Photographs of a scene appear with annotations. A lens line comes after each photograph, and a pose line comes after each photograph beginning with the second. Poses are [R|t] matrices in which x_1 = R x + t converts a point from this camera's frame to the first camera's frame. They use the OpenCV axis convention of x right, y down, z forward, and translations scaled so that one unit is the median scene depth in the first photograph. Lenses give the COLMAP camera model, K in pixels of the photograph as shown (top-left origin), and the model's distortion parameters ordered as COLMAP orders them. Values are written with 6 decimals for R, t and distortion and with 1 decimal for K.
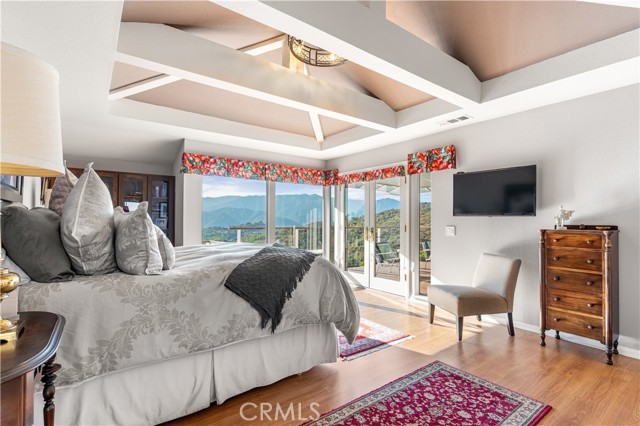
lens RADIAL K [[306.3, 0, 324.5], [0, 306.3, 215.5], [0, 0, 1]] dist [0.002563, -0.001516]
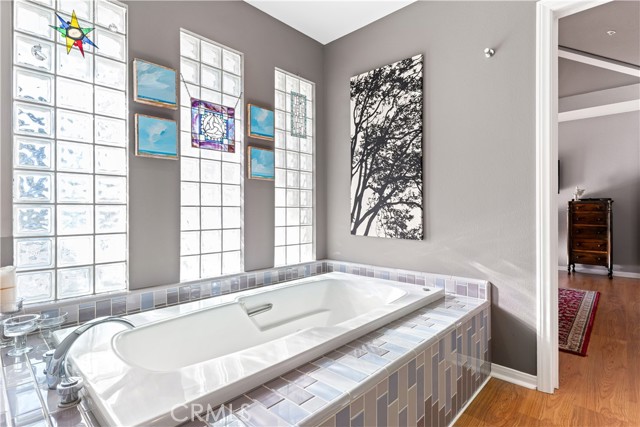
lens RADIAL K [[328.6, 0, 319.3], [0, 328.6, 210.3], [0, 0, 1]] dist [0.004159, 0.000456]
pose [[0.981776, -0.005819, 0.189954, -0.854109], [0.004068, 0.999946, 0.009607, 0.068697], [-0.190000, -0.008659, 0.981746, -0.410806]]
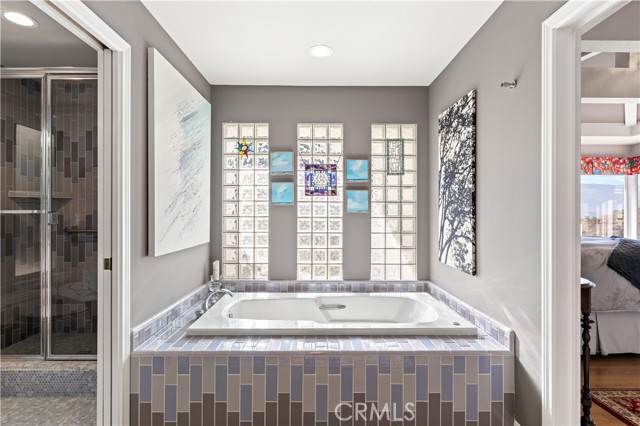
lens RADIAL K [[328.6, 0, 320.6], [0, 328.6, 211.8], [0, 0, 1]] dist [0.004159, 0.000456]
pose [[0.808453, -0.002362, -0.588557, -0.309374], [0.007714, 0.999949, 0.006582, -0.010178], [0.588511, -0.009861, 0.808429, -0.533003]]
